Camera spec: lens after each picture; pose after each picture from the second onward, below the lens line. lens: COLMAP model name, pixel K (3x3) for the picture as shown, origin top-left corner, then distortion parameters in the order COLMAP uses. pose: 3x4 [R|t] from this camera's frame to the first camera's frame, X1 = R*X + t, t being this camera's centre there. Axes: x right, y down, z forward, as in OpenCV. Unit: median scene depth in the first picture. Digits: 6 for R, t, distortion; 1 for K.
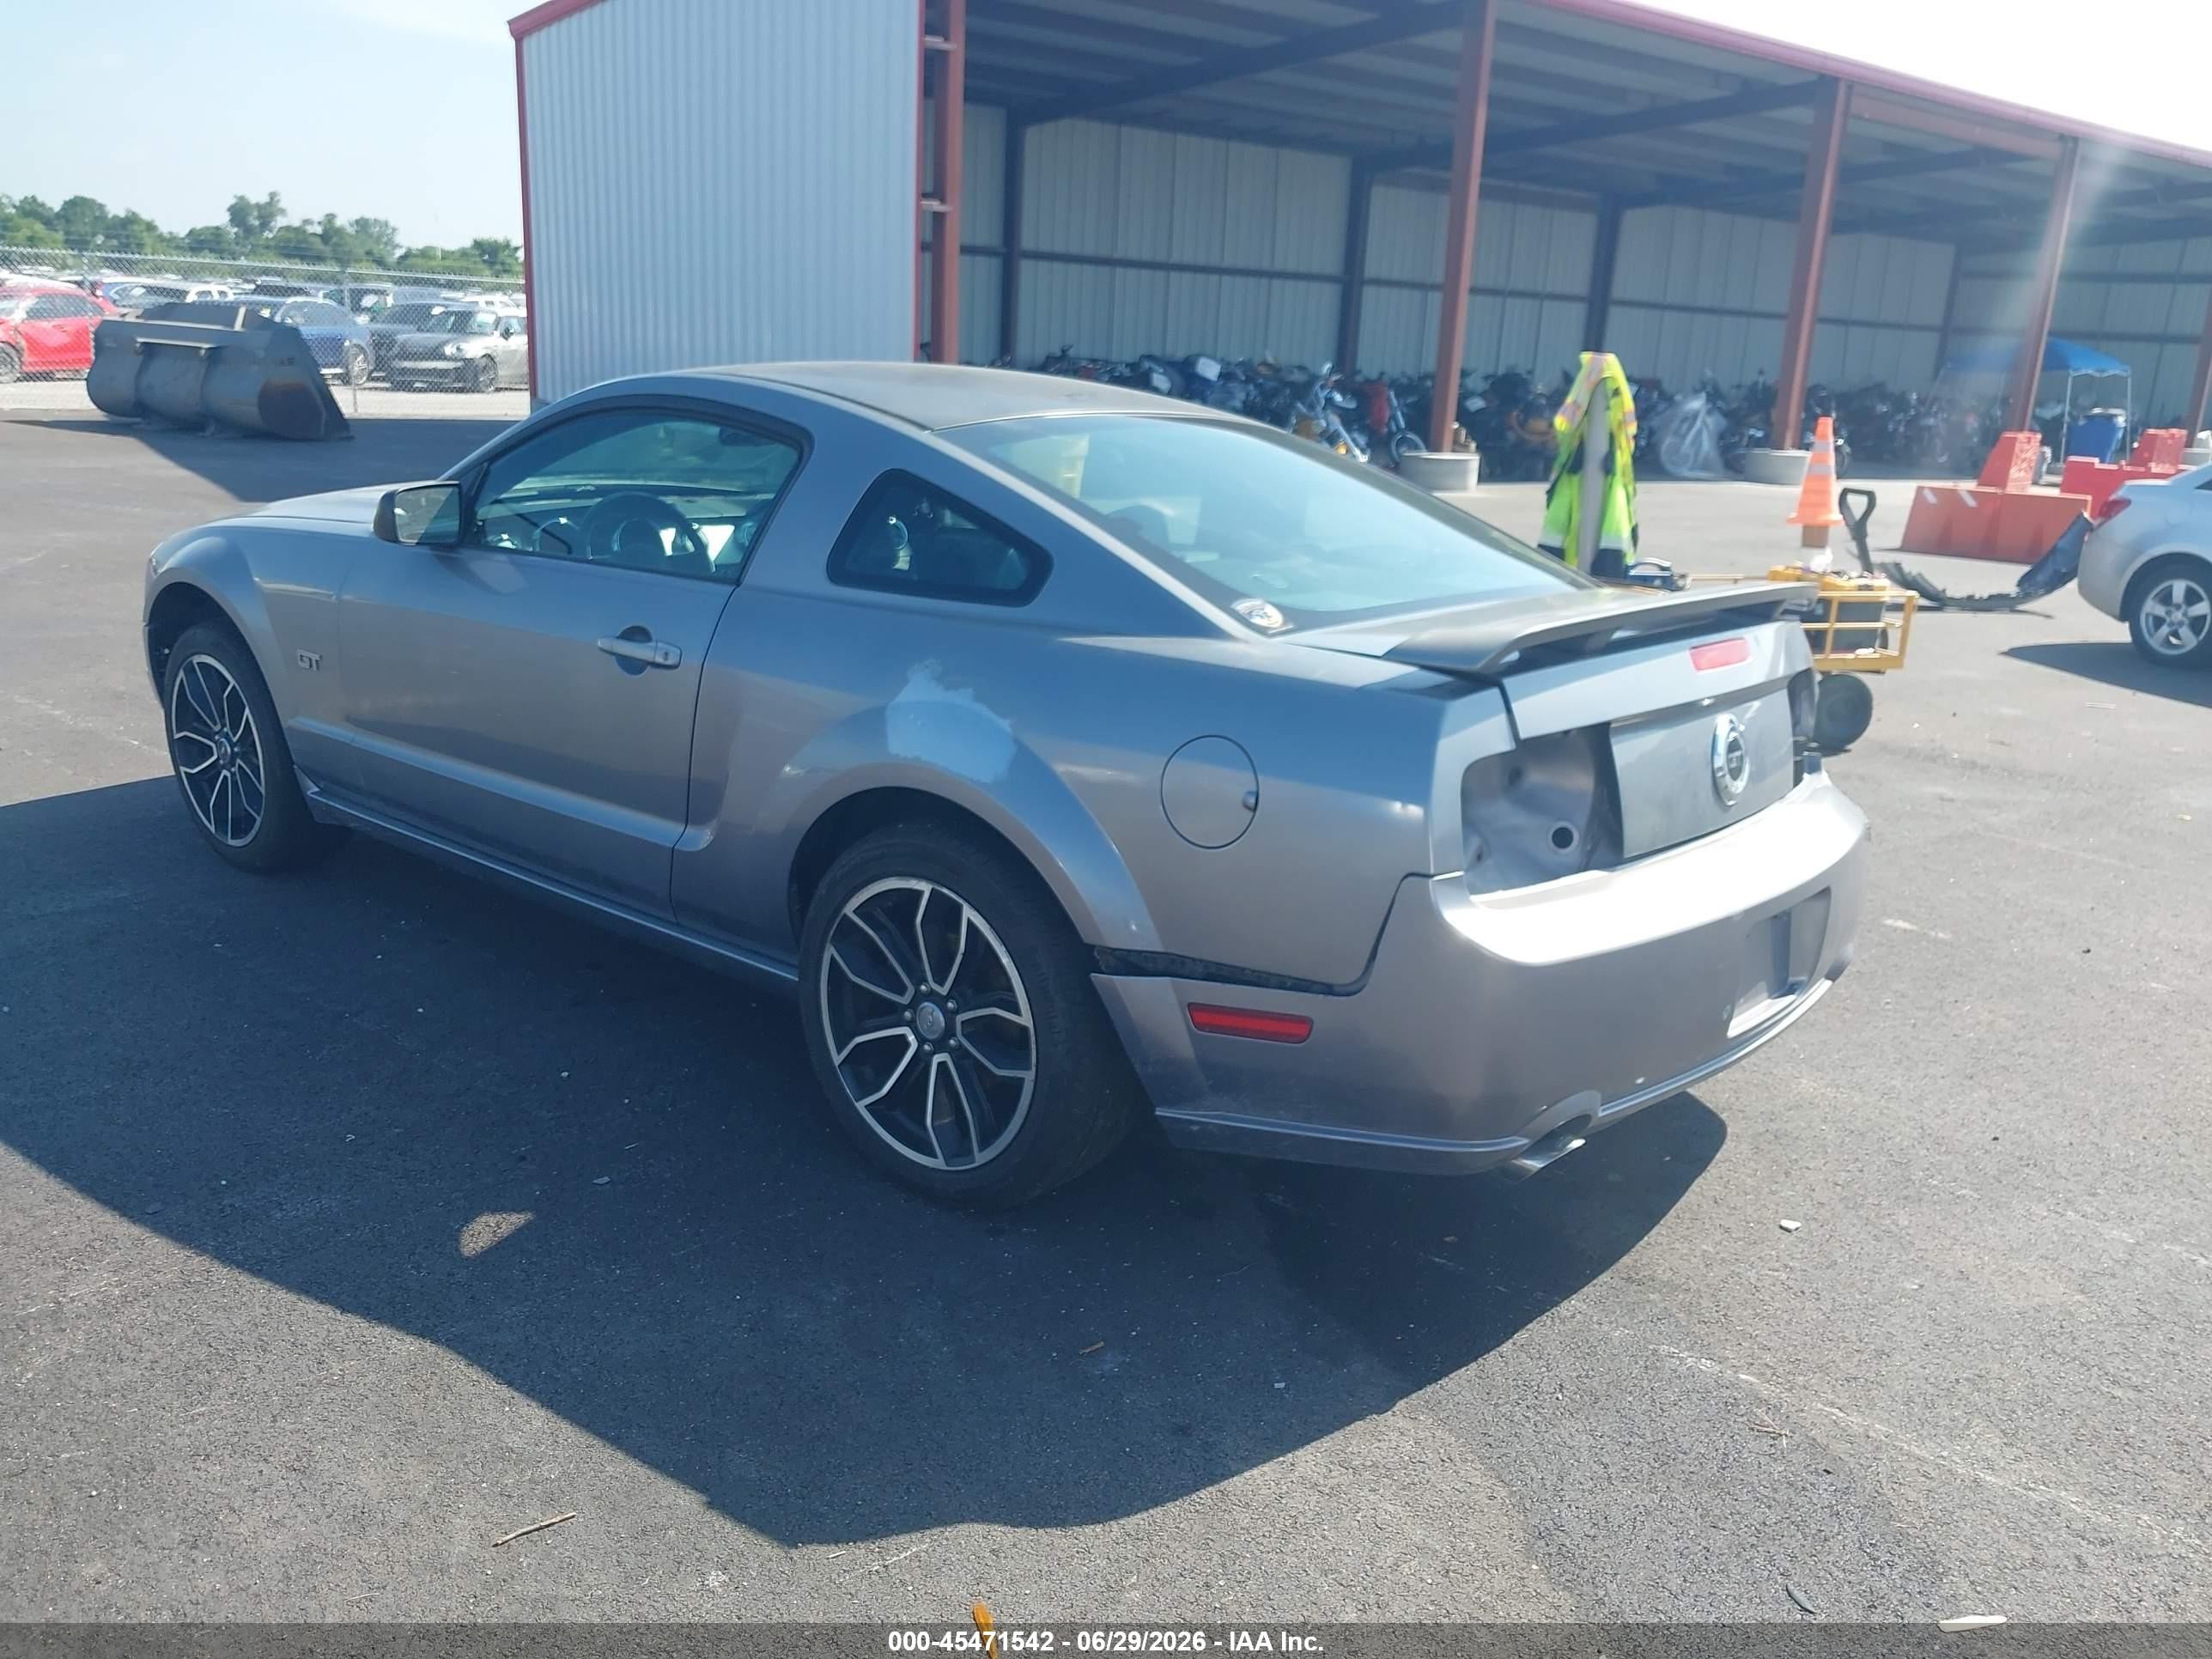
lens RADIAL K [[1766.9, 0, 1106.0], [0, 1766.9, 829.5], [0, 0, 1]] dist [0.000783, -0.046325]
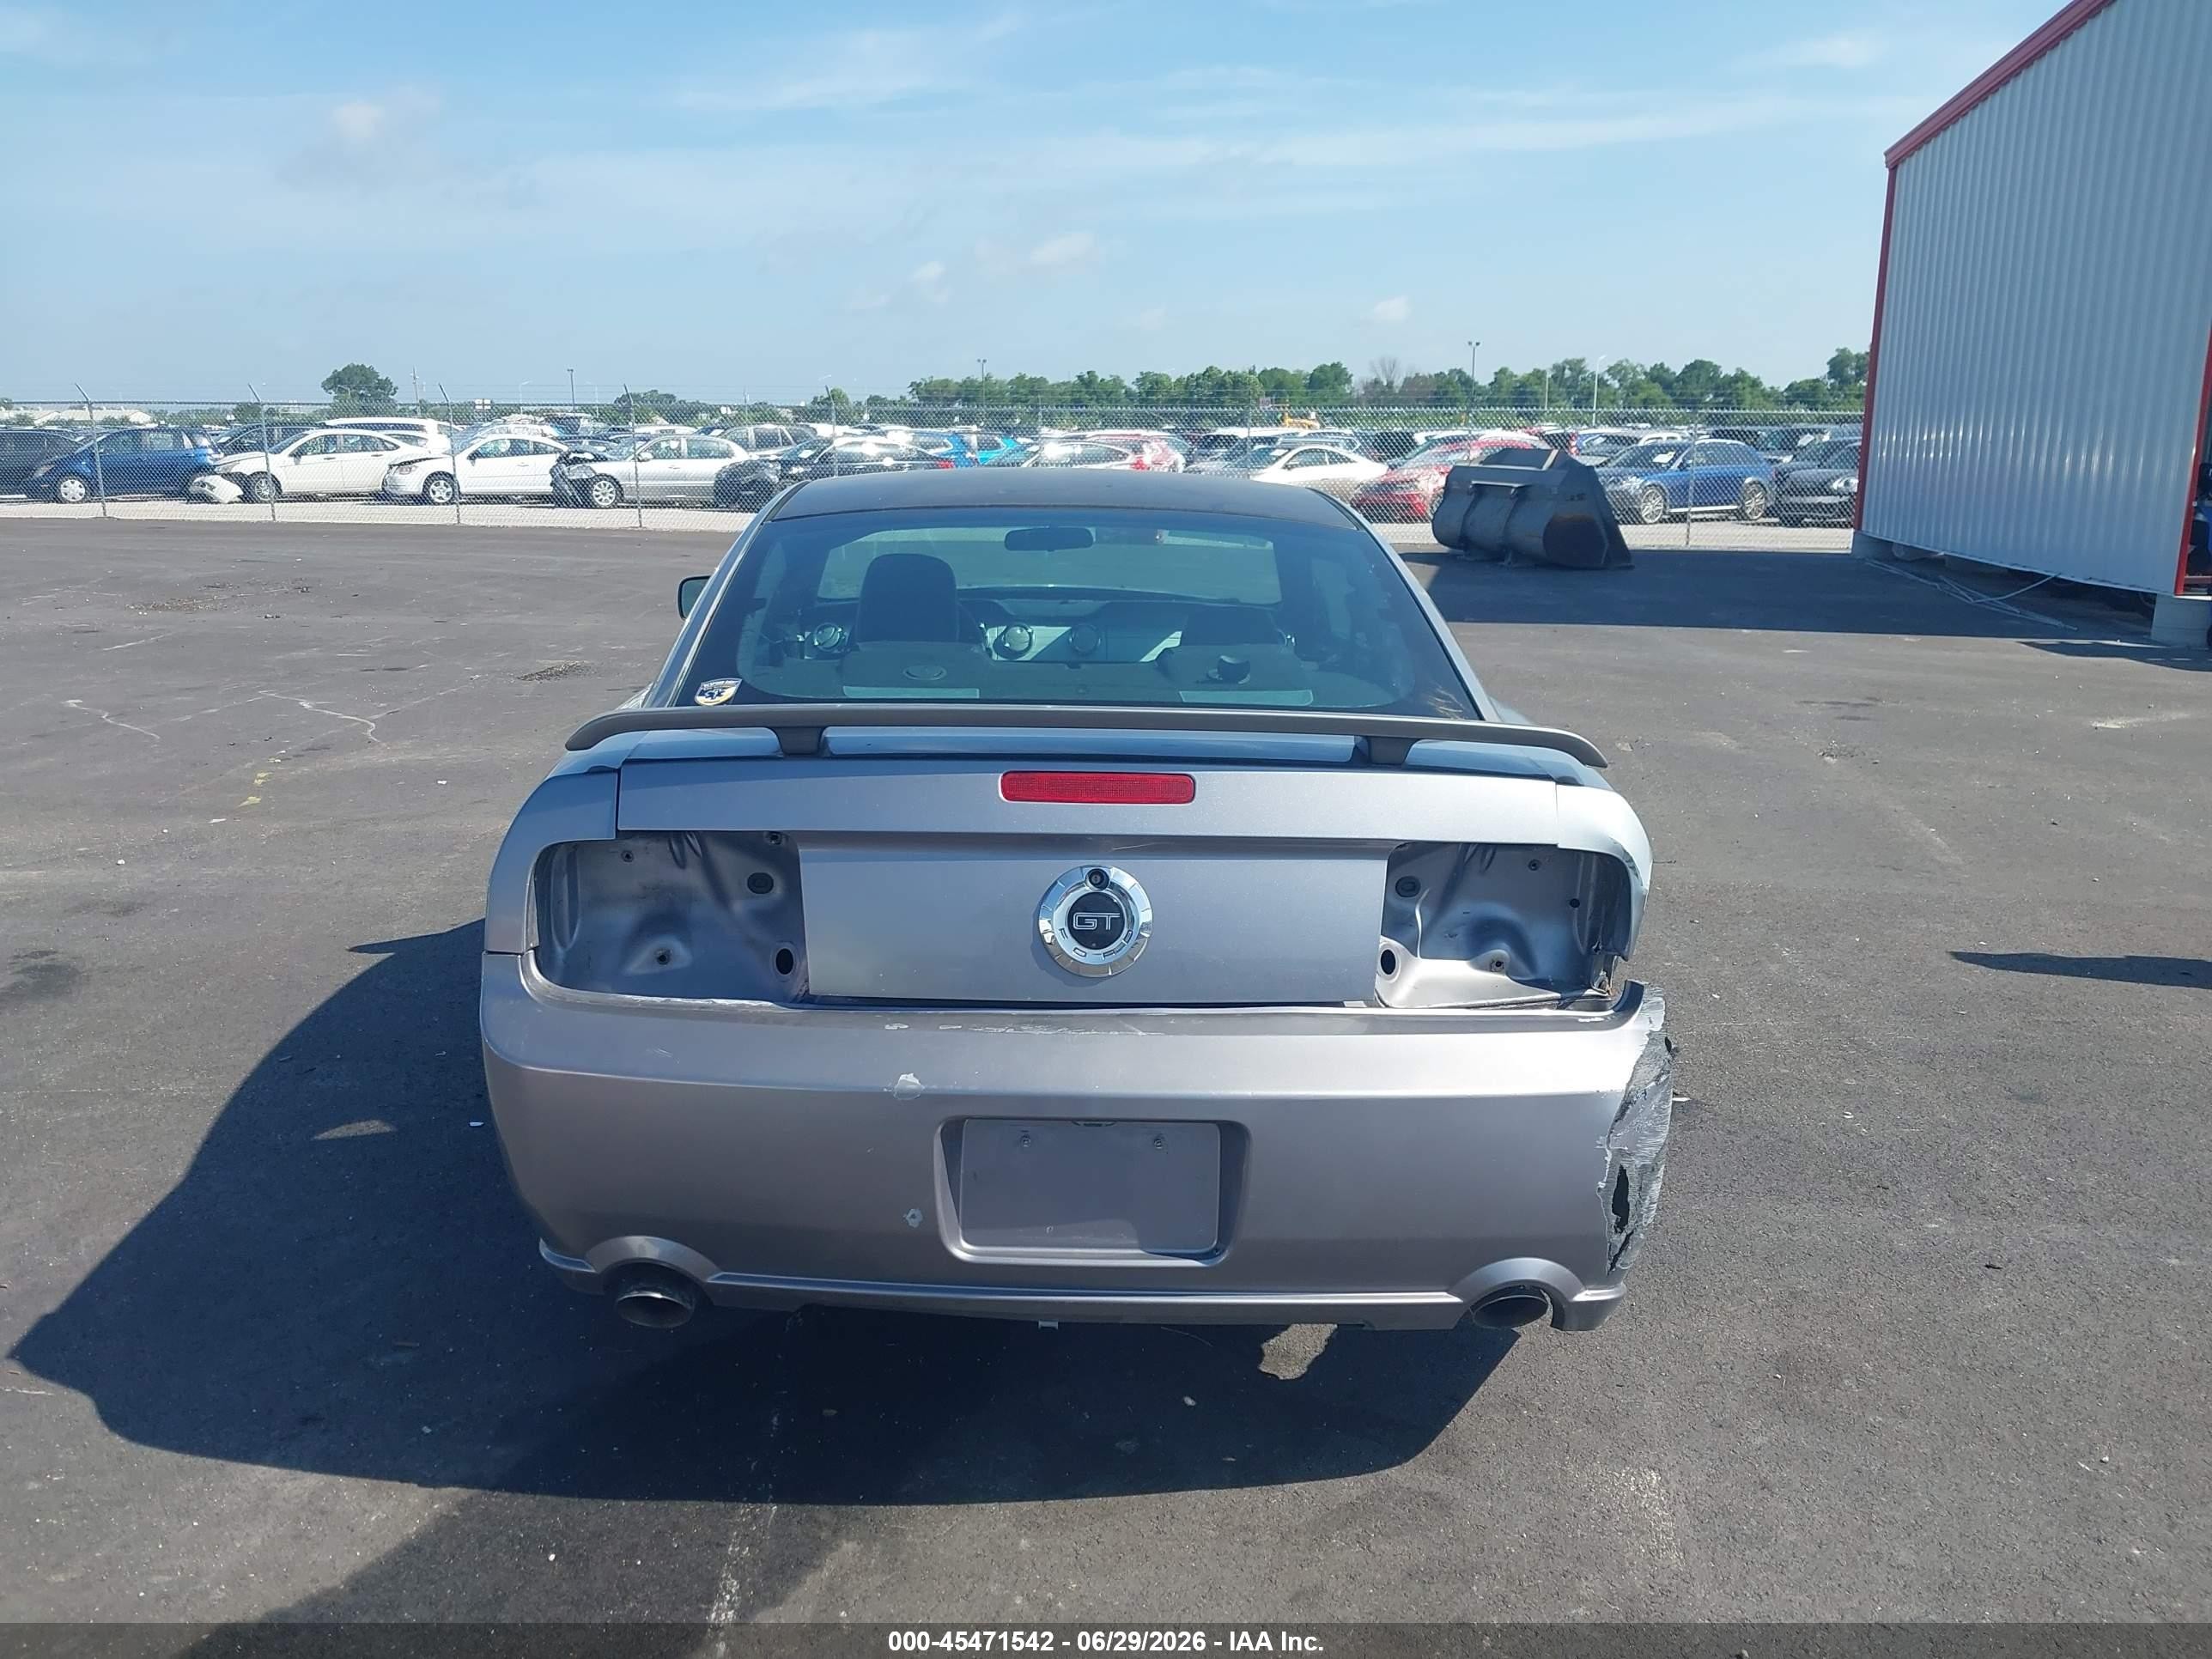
lens RADIAL K [[1726.5, 0, 1097.8], [0, 1726.5, 857.2], [0, 0, 1]] dist [-0.012585, 0.004356]
pose [[0.671308, 0.122001, -0.731069, 0.612928], [-0.163412, 0.986450, 0.014565, -0.052736], [0.722940, 0.109688, 0.682148, 0.331512]]
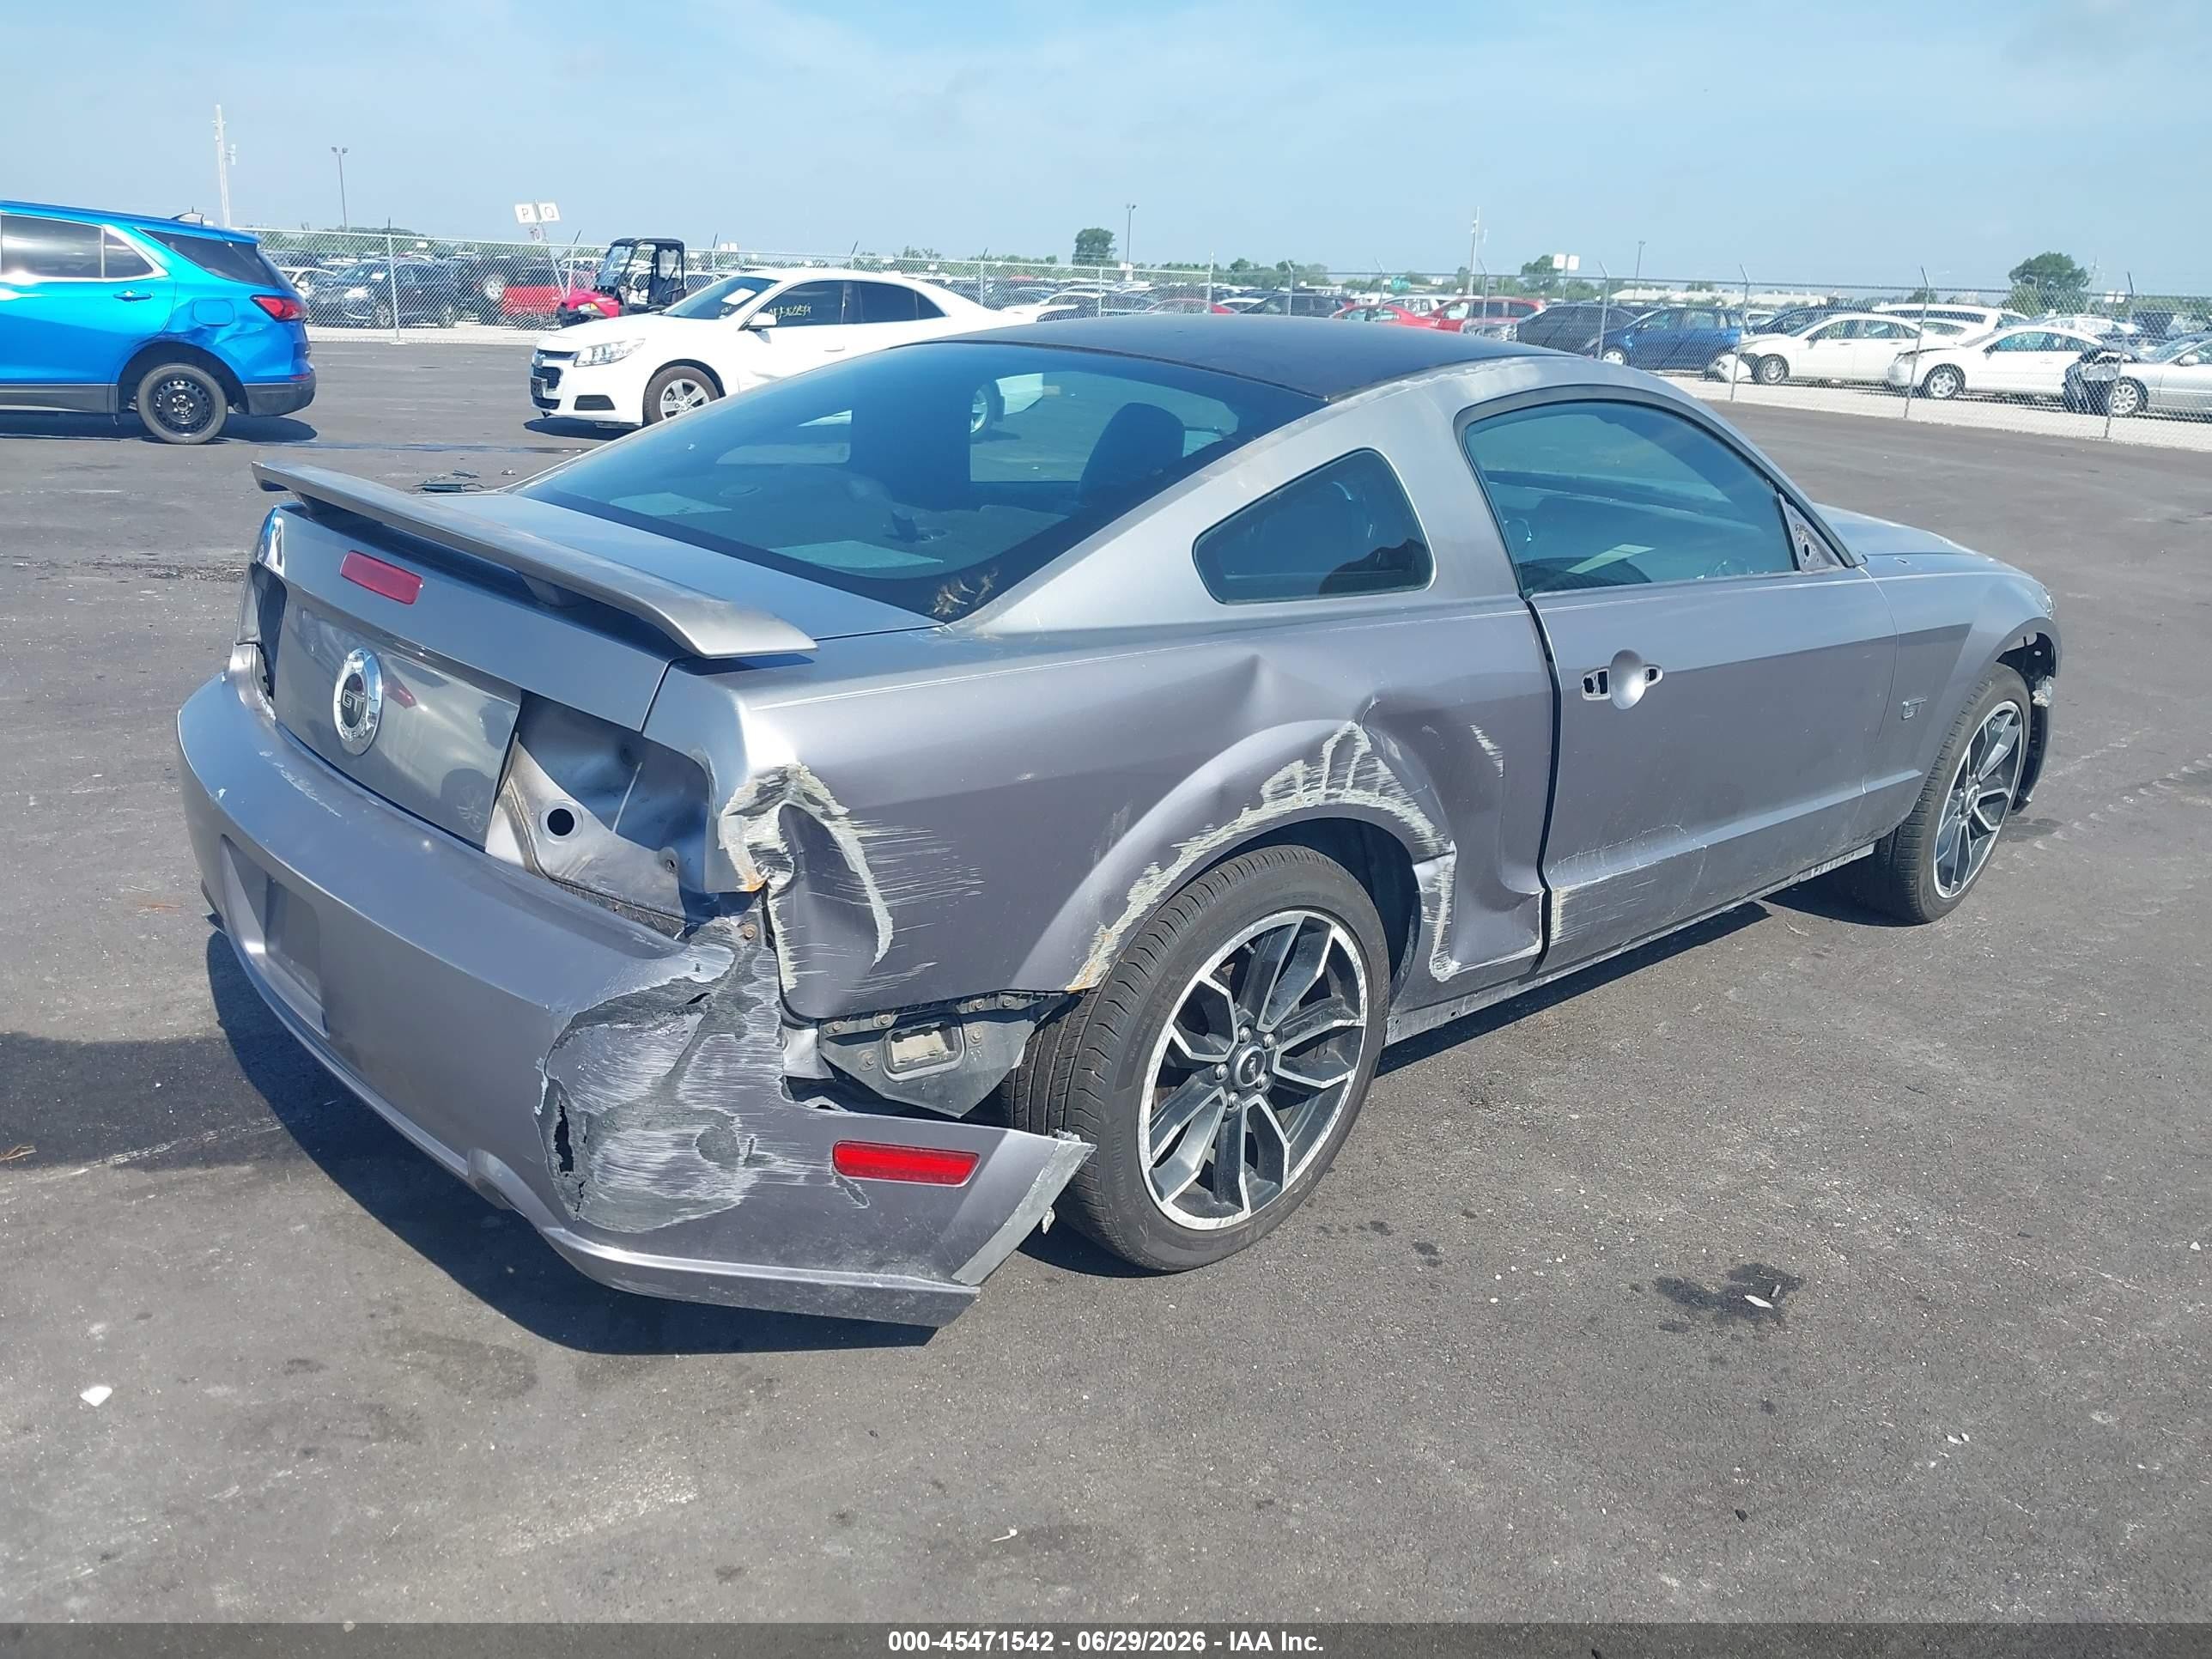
lens RADIAL K [[1726.5, 0, 1097.8], [0, 1726.5, 857.2], [0, 0, 1]] dist [-0.012585, 0.004356]
pose [[-0.127037, 0.251439, -0.959500, 0.756125], [-0.307941, 0.909541, 0.279118, -0.211564], [0.942886, 0.330927, -0.038117, 0.943193]]
